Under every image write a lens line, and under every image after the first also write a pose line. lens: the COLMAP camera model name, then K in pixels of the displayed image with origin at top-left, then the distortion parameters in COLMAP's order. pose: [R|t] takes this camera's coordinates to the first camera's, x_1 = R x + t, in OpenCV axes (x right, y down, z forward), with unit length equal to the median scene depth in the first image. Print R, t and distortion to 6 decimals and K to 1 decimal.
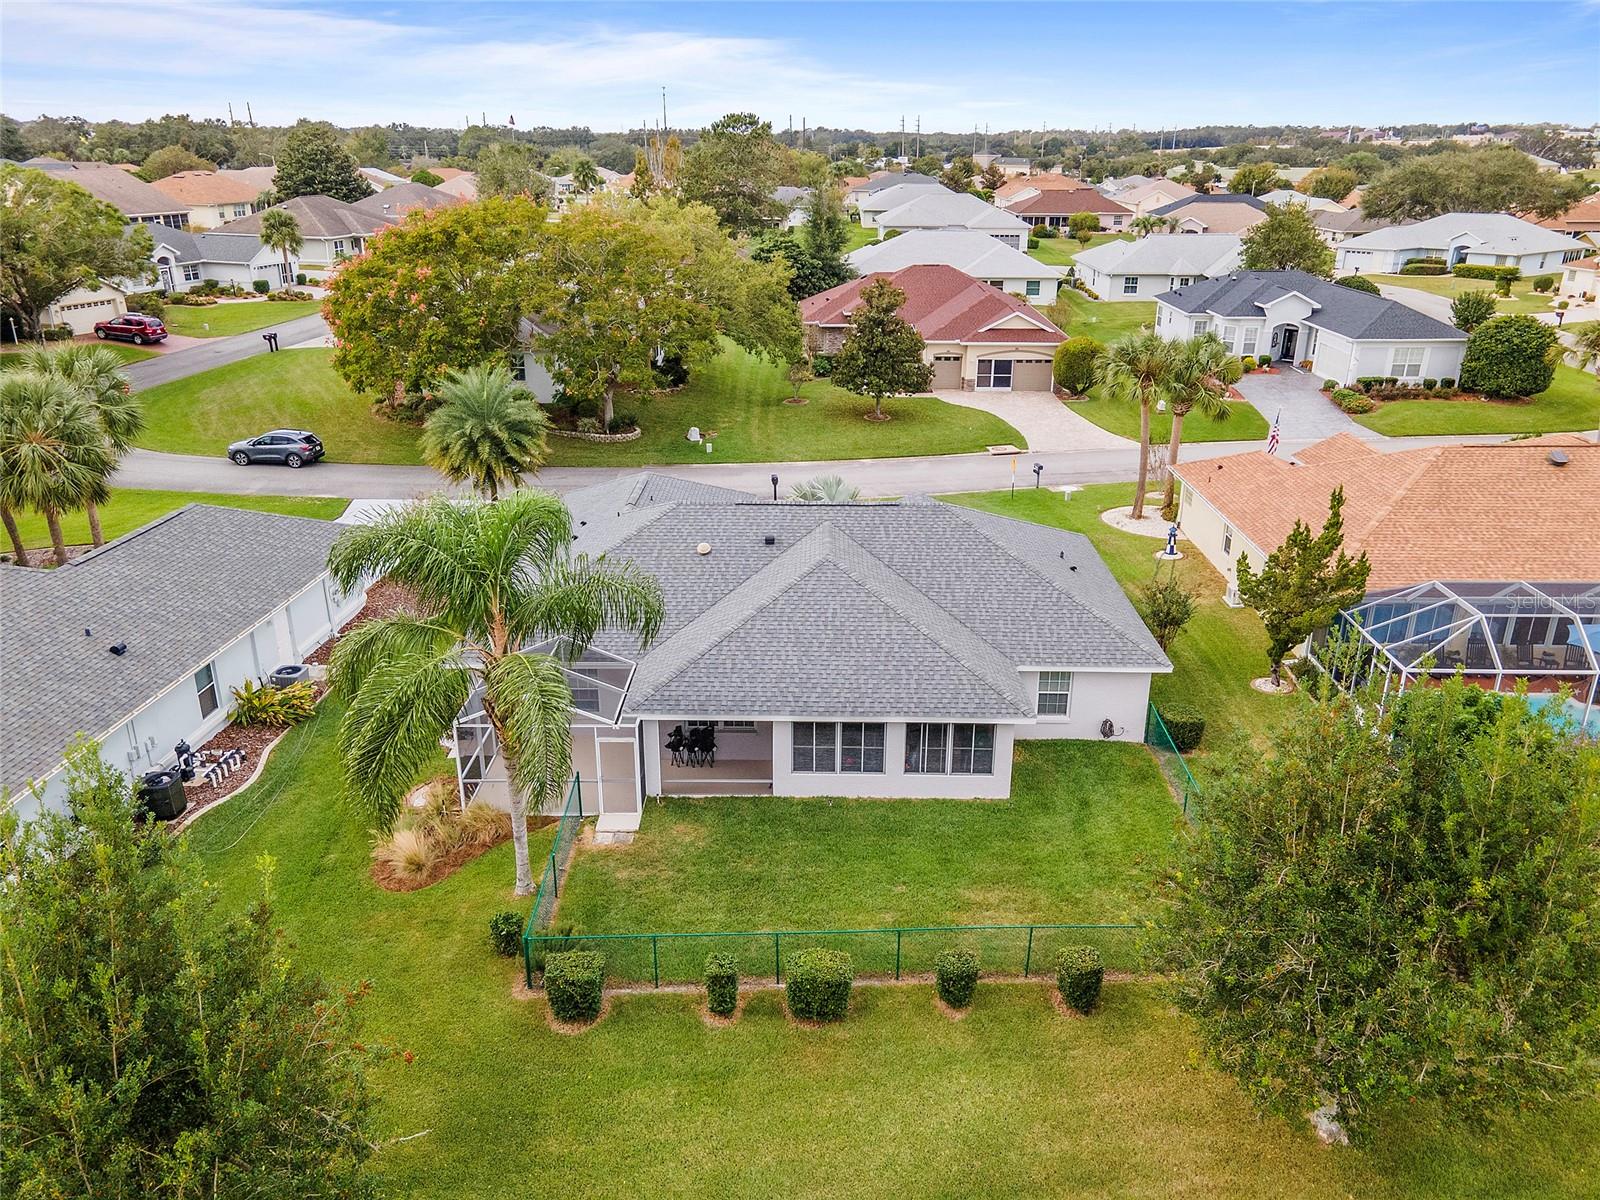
lens RADIAL K [[1166.2, 0, 805.6], [0, 1166.2, 603.1], [0, 0, 1]] dist [0.025354, 0.006430]
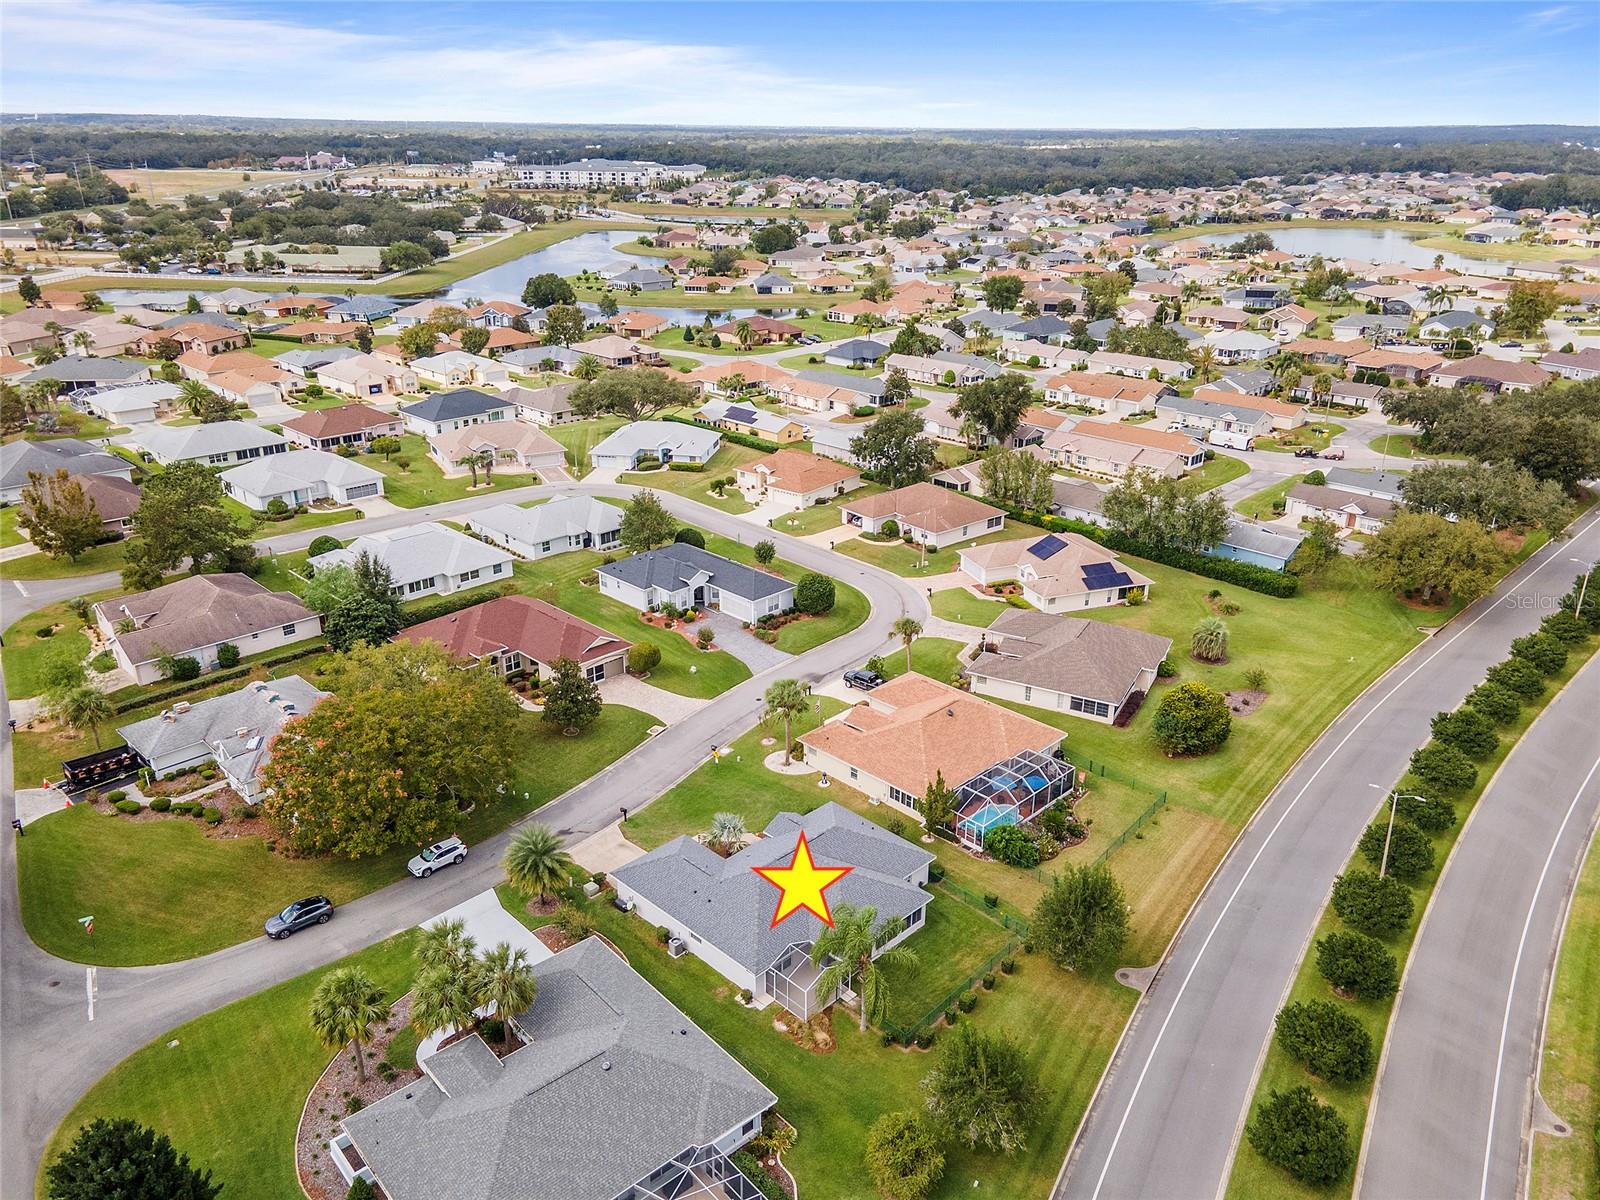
lens RADIAL K [[1149.9, 0, 804.4], [0, 1149.9, 599.0], [0, 0, 1]] dist [0.025751, 0.006906]
pose [[0.685581, -0.269607, 0.676232, -0.999644], [0.260917, 0.958184, 0.117494, -0.584553], [-0.679633, 0.095889, 0.727258, -0.551673]]
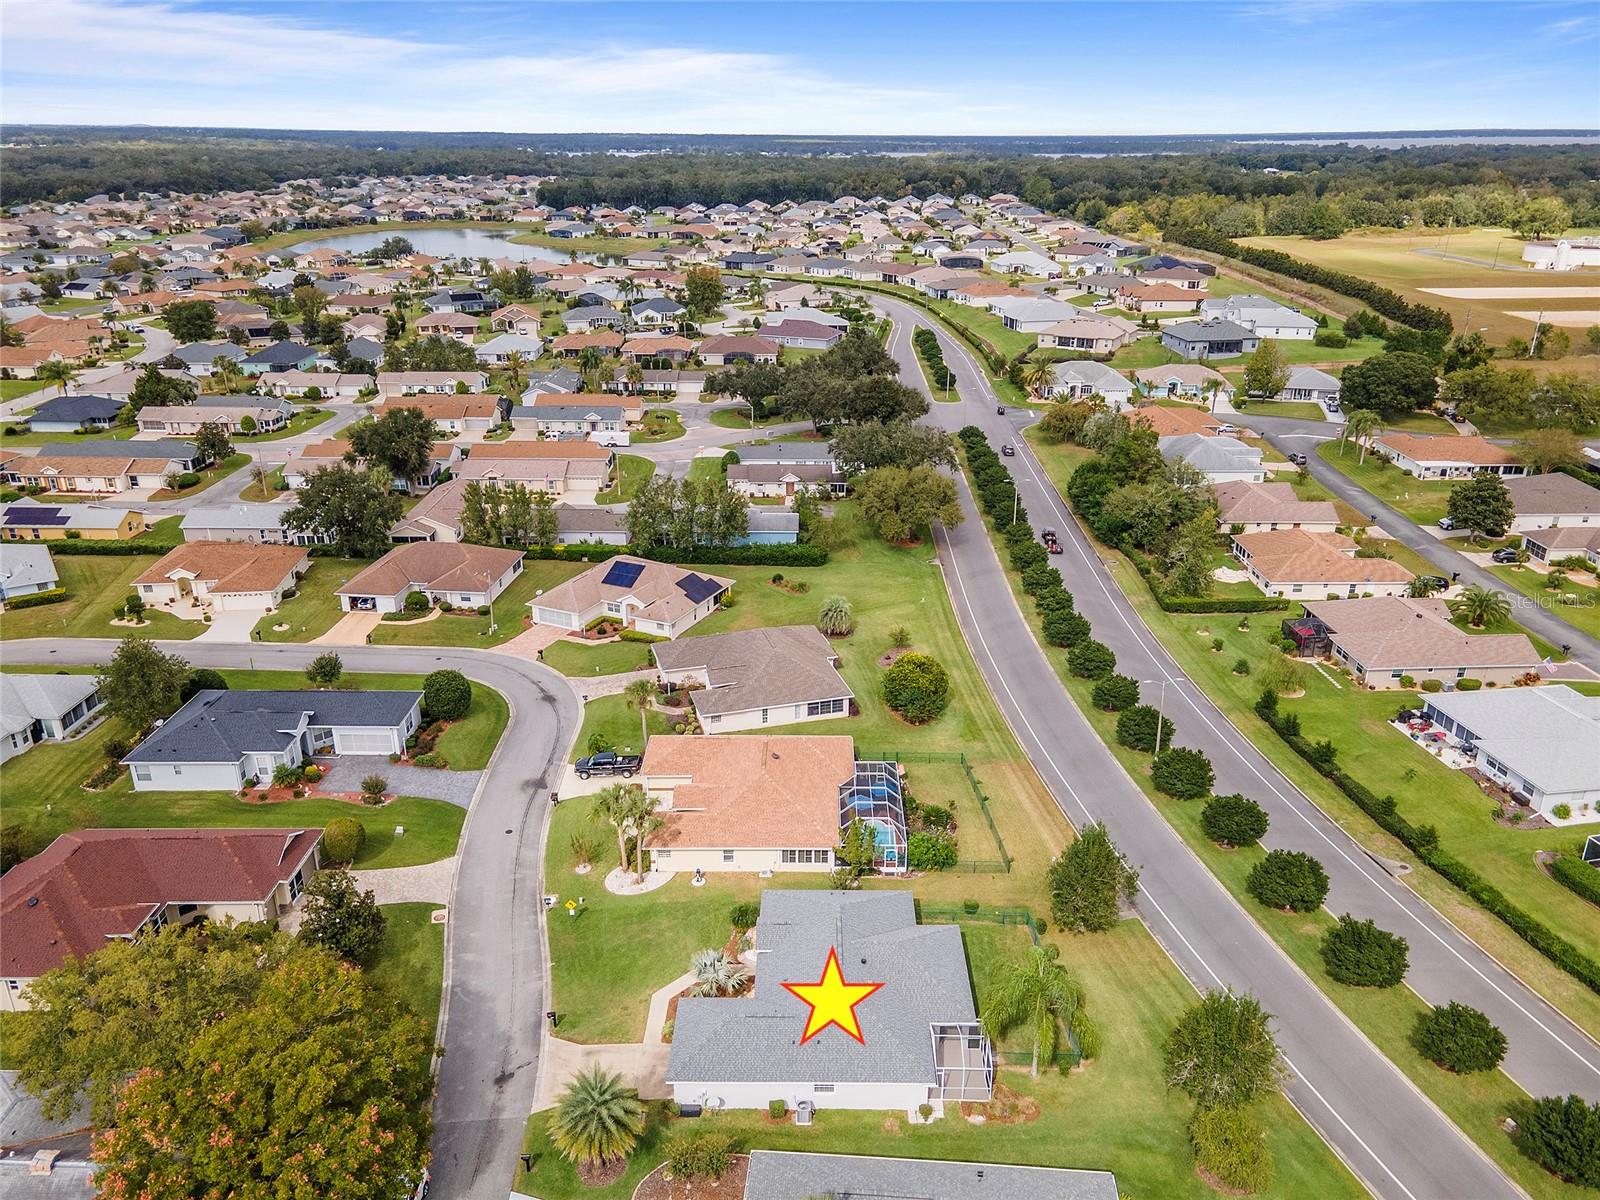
lens RADIAL K [[1166.2, 0, 805.6], [0, 1166.2, 603.1], [0, 0, 1]] dist [0.025354, 0.006430]
pose [[-0.028053, -0.367908, 0.929439, -1.214869], [0.359318, 0.863946, 0.352829, -0.968277], [-0.932794, 0.343862, 0.107960, 0.415161]]
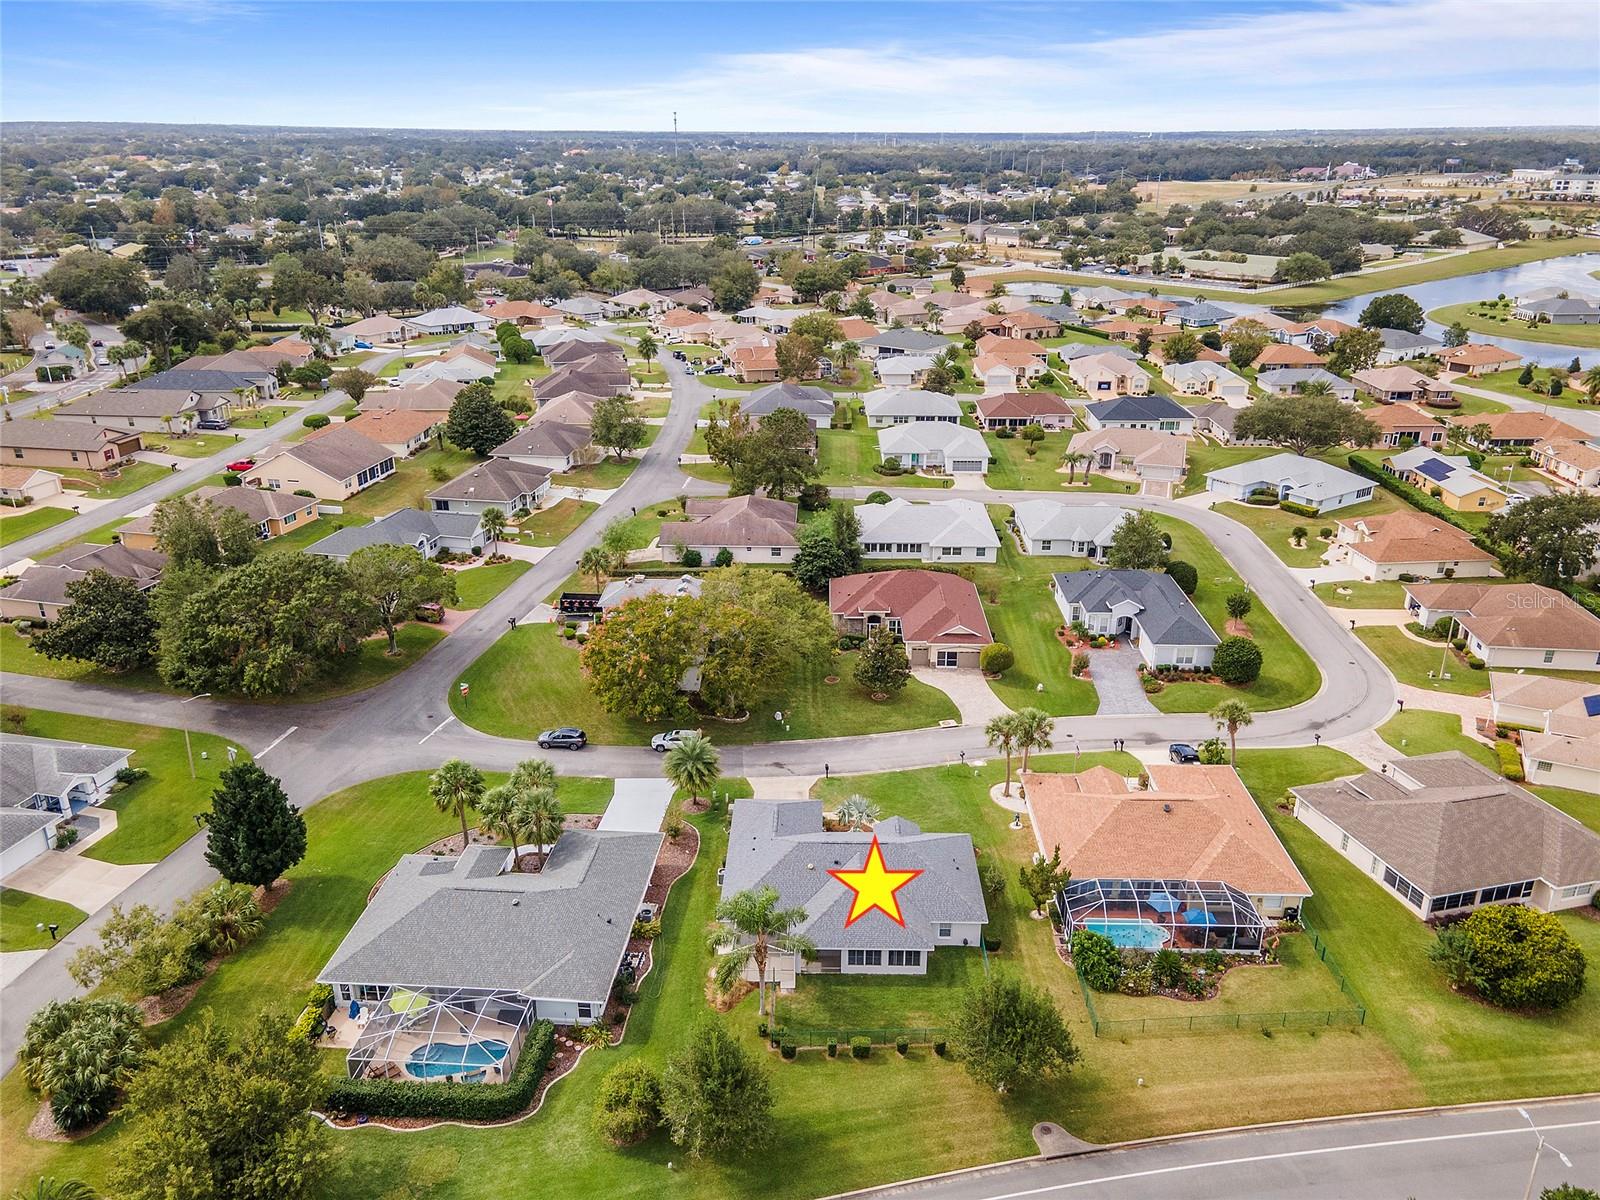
lens RADIAL K [[1149.9, 0, 804.4], [0, 1149.9, 599.0], [0, 0, 1]] dist [0.025751, 0.006906]
pose [[0.999979, -0.003038, -0.005702, -0.054424], [0.003052, 0.999992, 0.002495, -0.411013], [0.005695, -0.002512, 0.999981, -0.979273]]
